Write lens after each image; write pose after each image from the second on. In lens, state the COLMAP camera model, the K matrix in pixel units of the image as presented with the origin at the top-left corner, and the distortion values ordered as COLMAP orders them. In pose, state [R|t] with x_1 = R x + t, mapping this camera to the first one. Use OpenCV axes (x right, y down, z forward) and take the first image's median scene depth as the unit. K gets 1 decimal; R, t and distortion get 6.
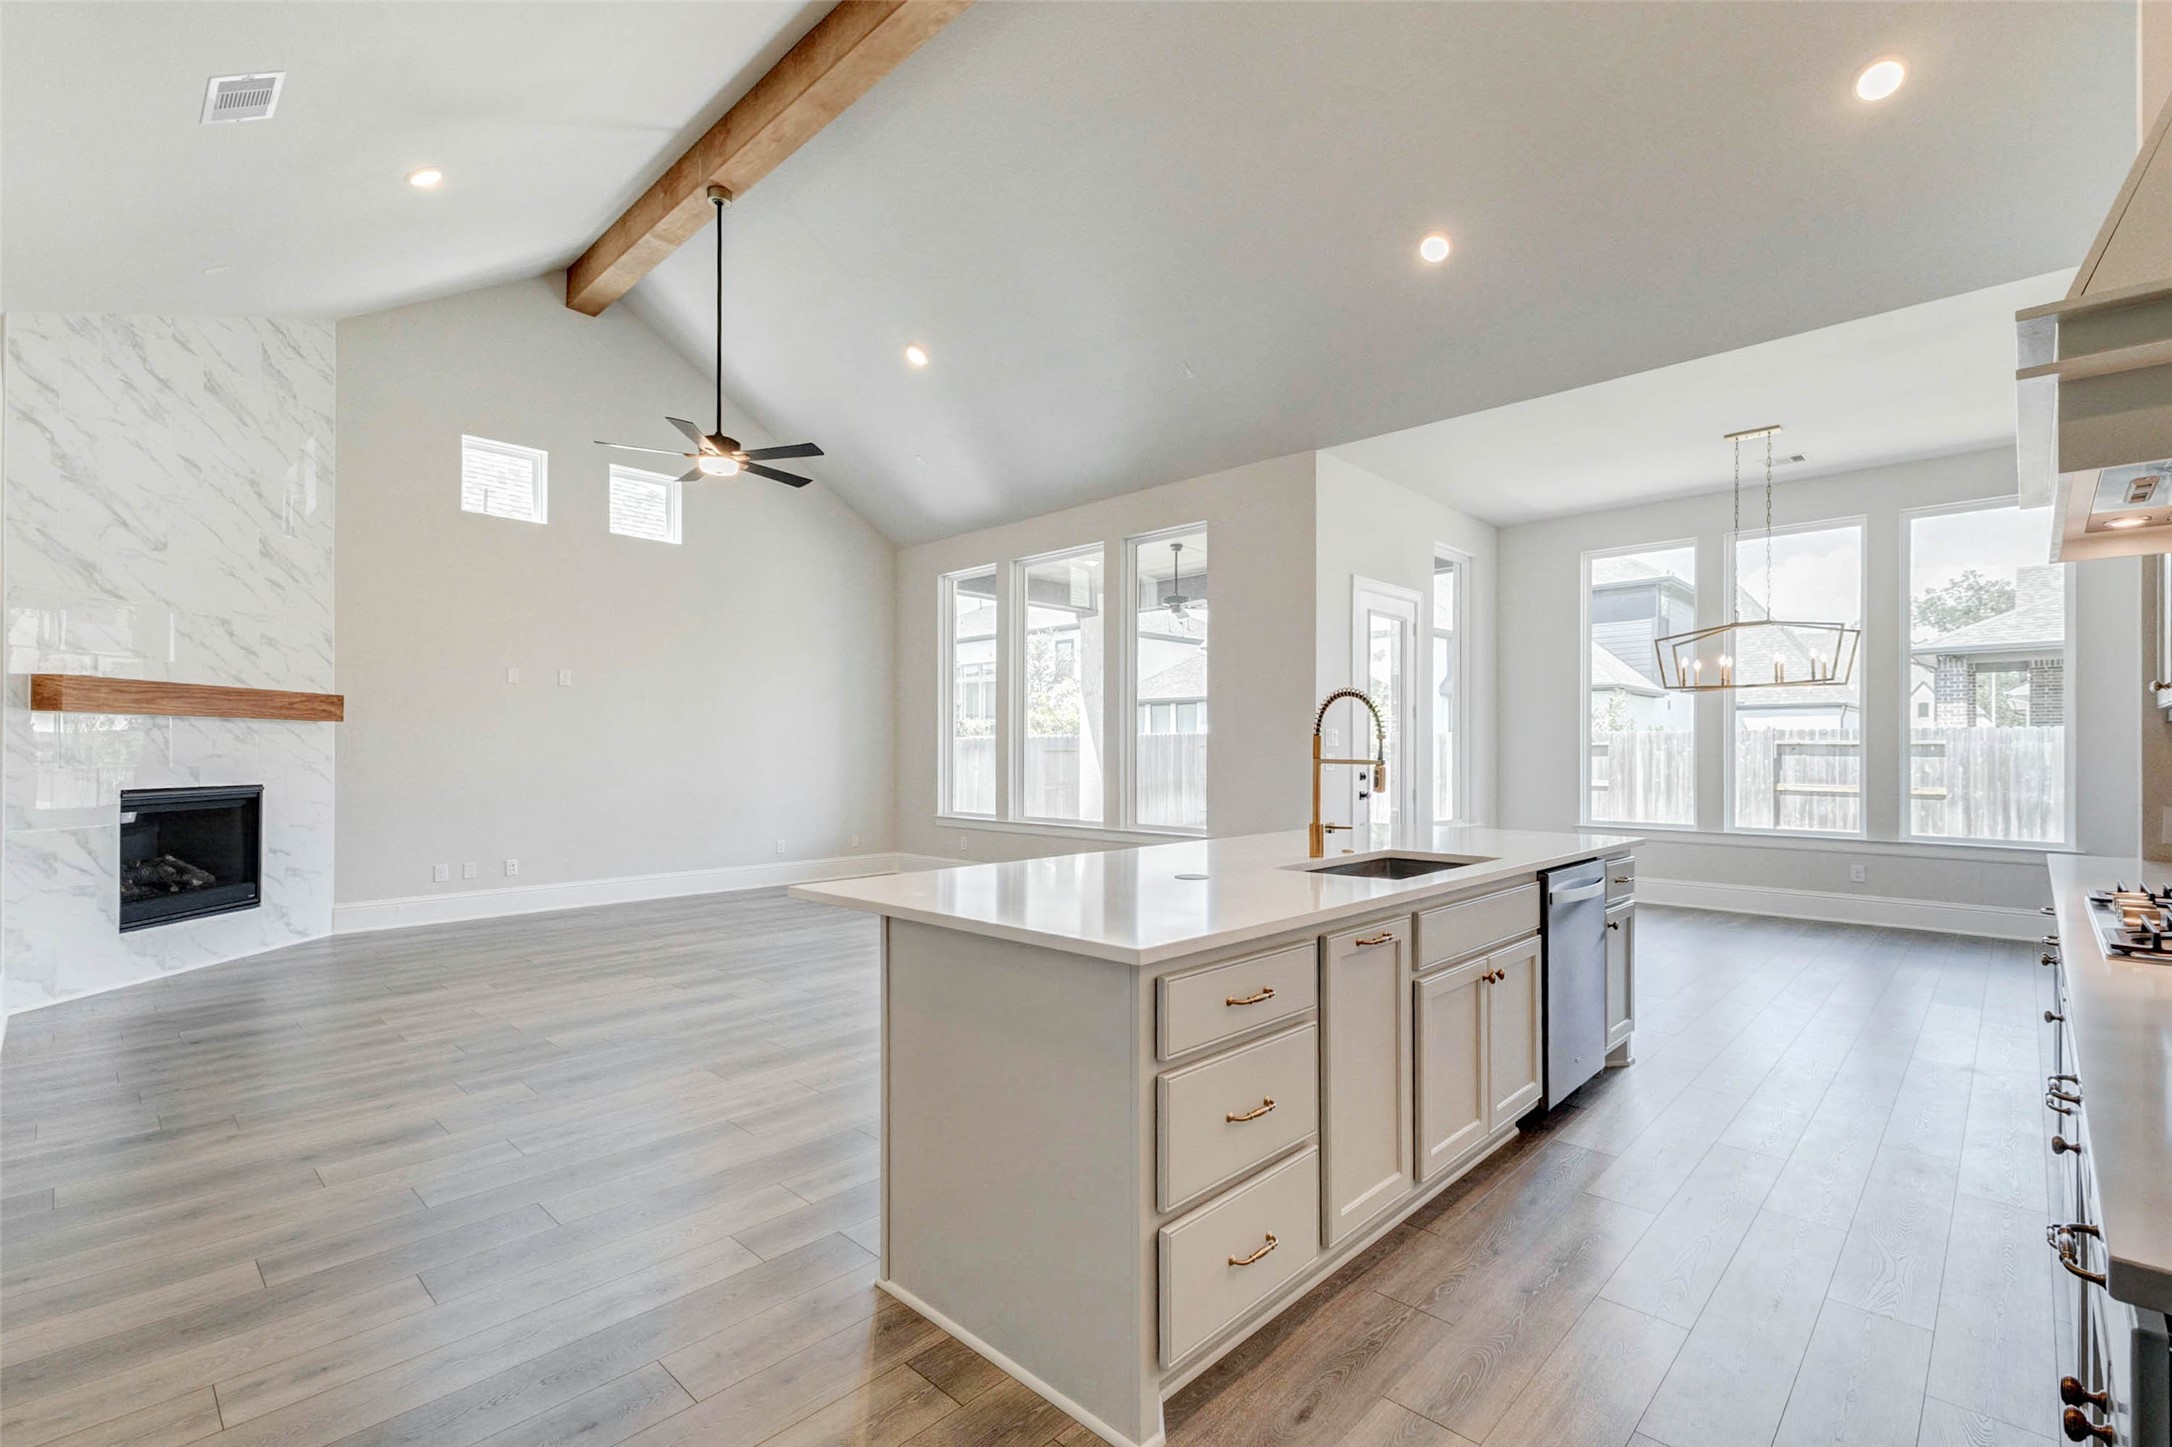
lens RADIAL K [[951.7, 0, 1089.9], [0, 951.7, 743.2], [0, 0, 1]] dist [0.010251, -0.004118]
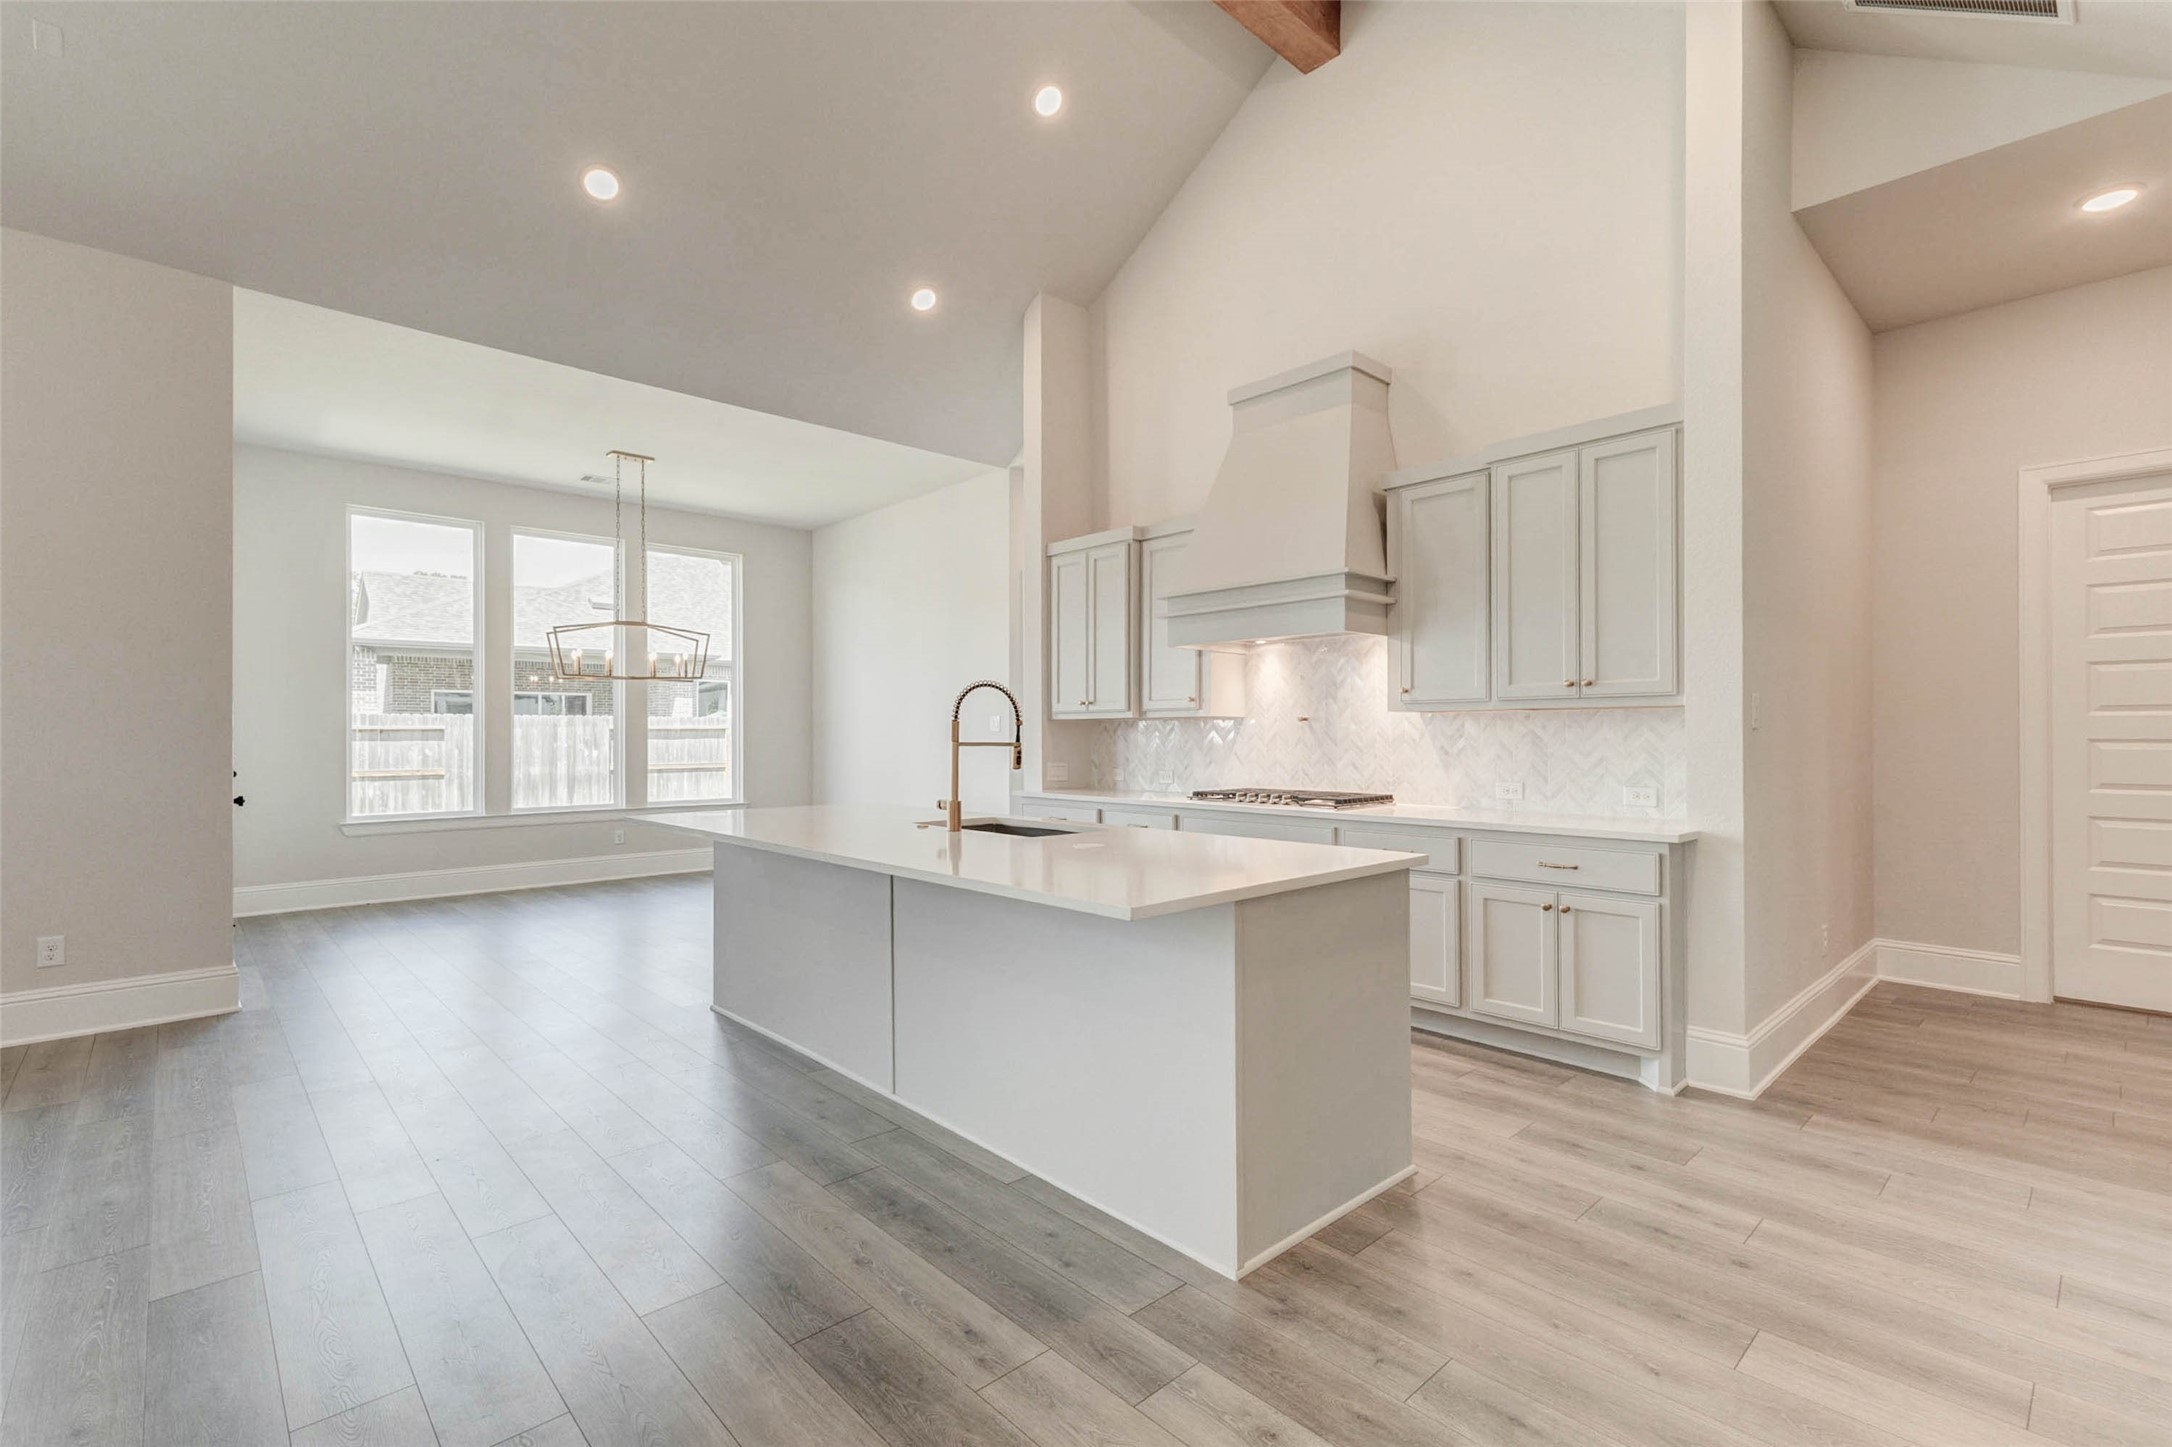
lens RADIAL K [[951.7, 0, 1090.6], [0, 951.7, 736.7], [0, 0, 1]] dist [0.010251, -0.004118]
pose [[0.042356, -0.003048, 0.999098, -0.397828], [-0.005691, 0.999978, 0.003292, 0.002705], [-0.999086, -0.005825, 0.042338, 0.369082]]
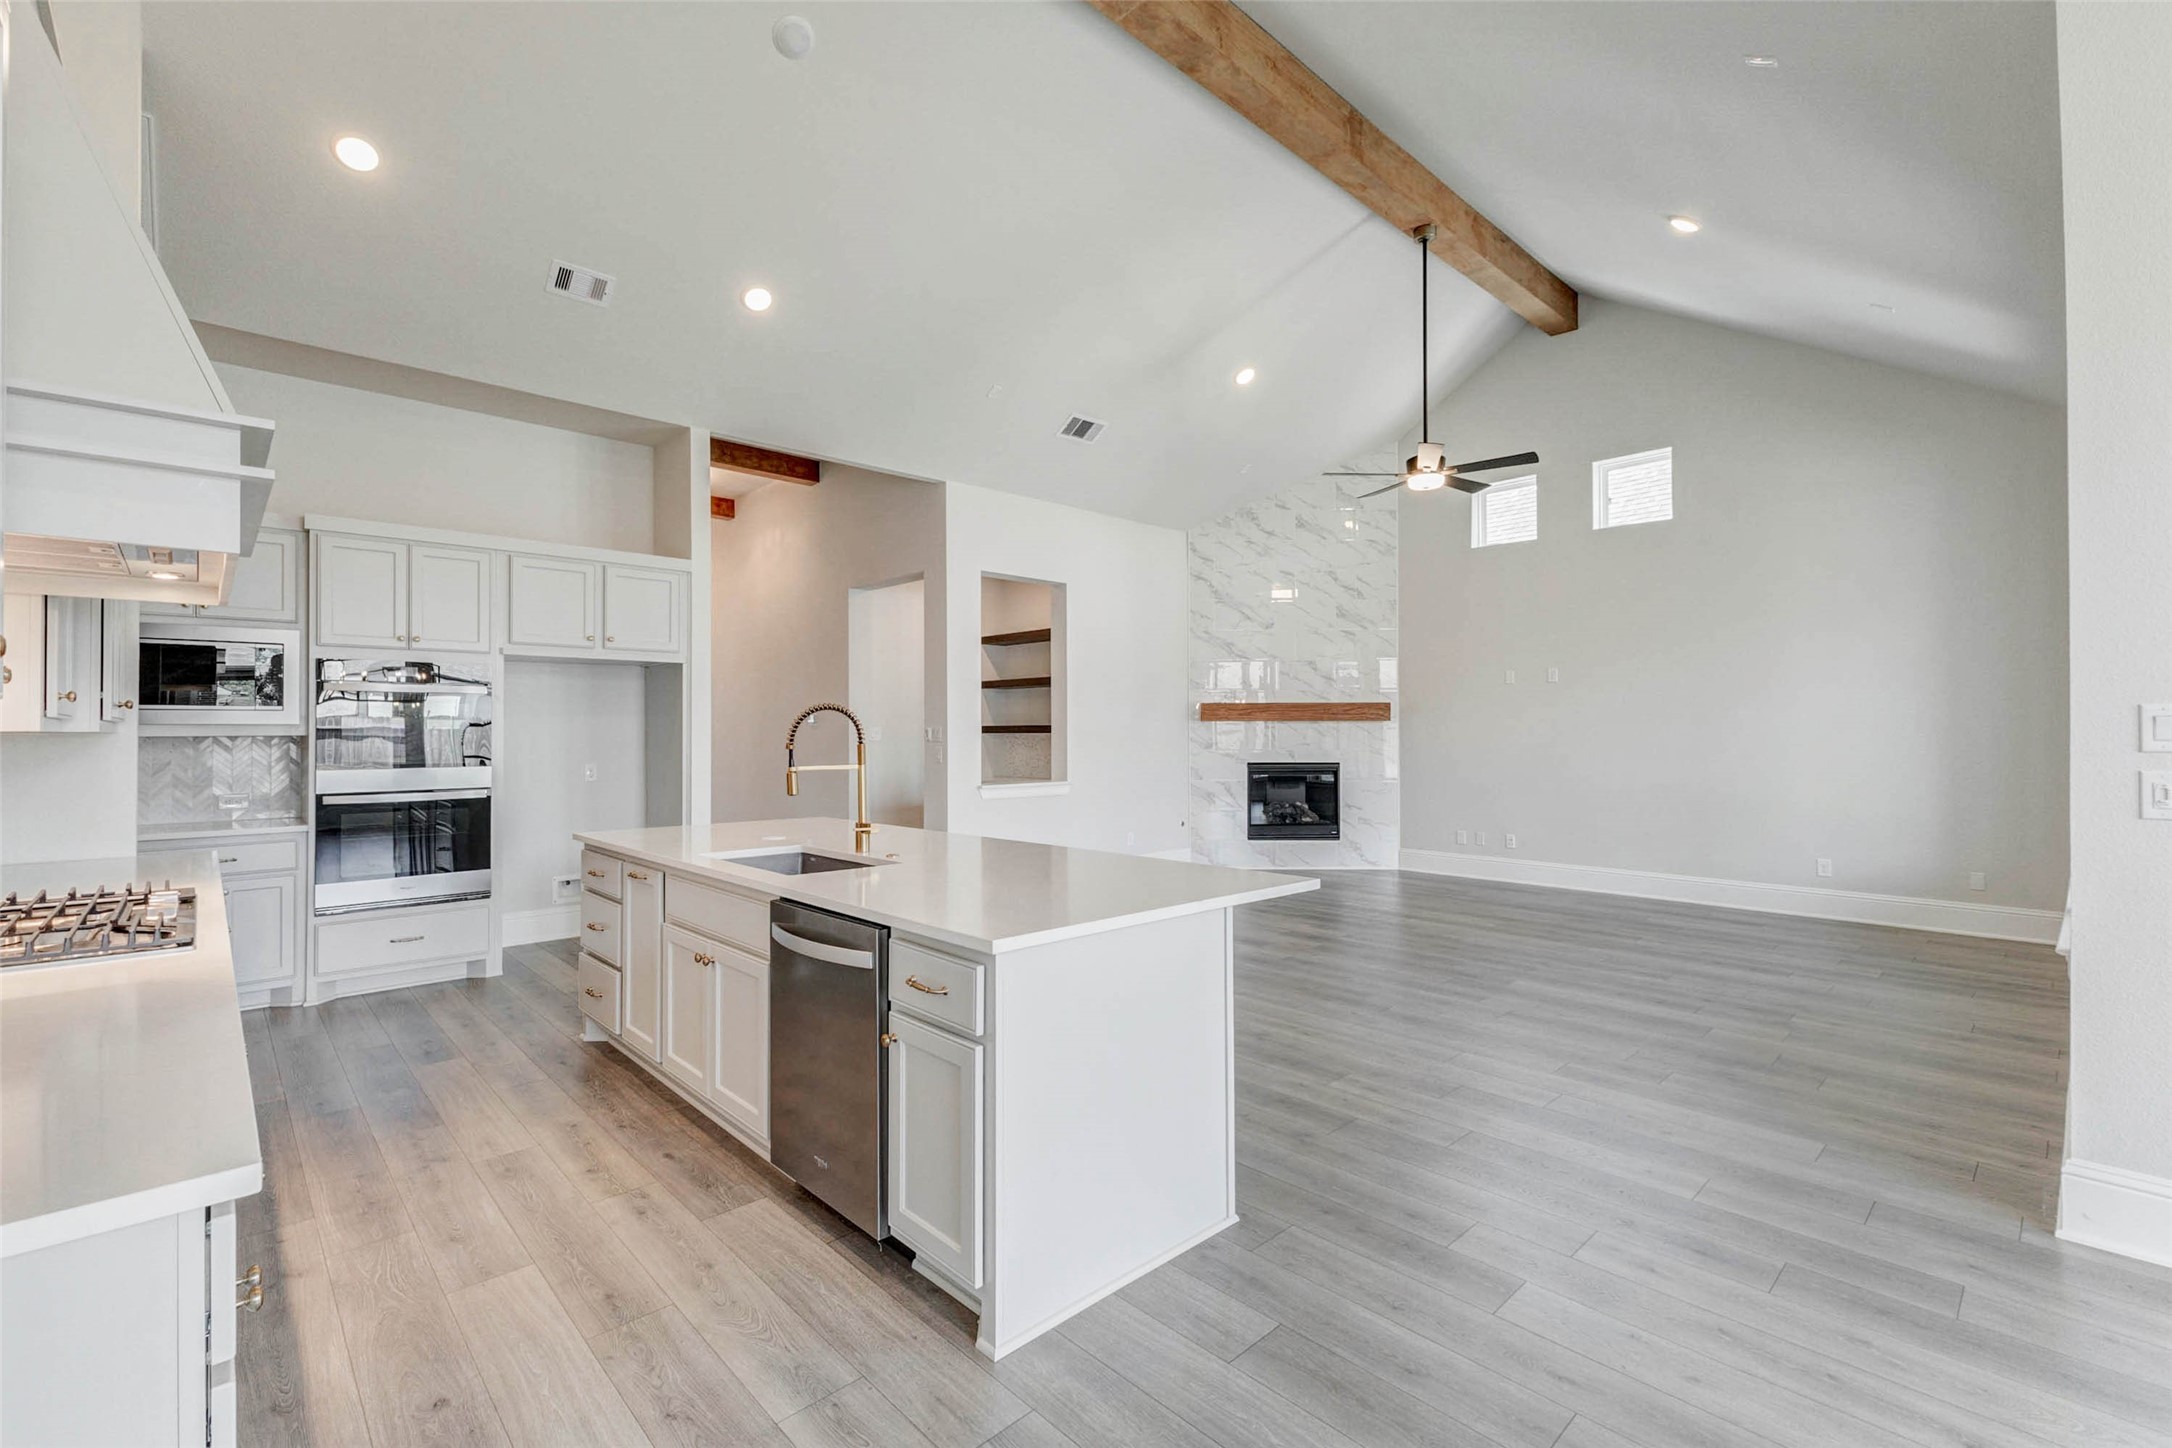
lens RADIAL K [[951.7, 0, 1095.3], [0, 951.7, 725.5], [0, 0, 1]] dist [0.010251, -0.004118]
pose [[-0.043358, -0.008639, -0.999022, 0.672605], [0.008755, 0.999921, -0.009027, -0.007016], [0.999021, -0.009138, -0.043279, 0.632589]]
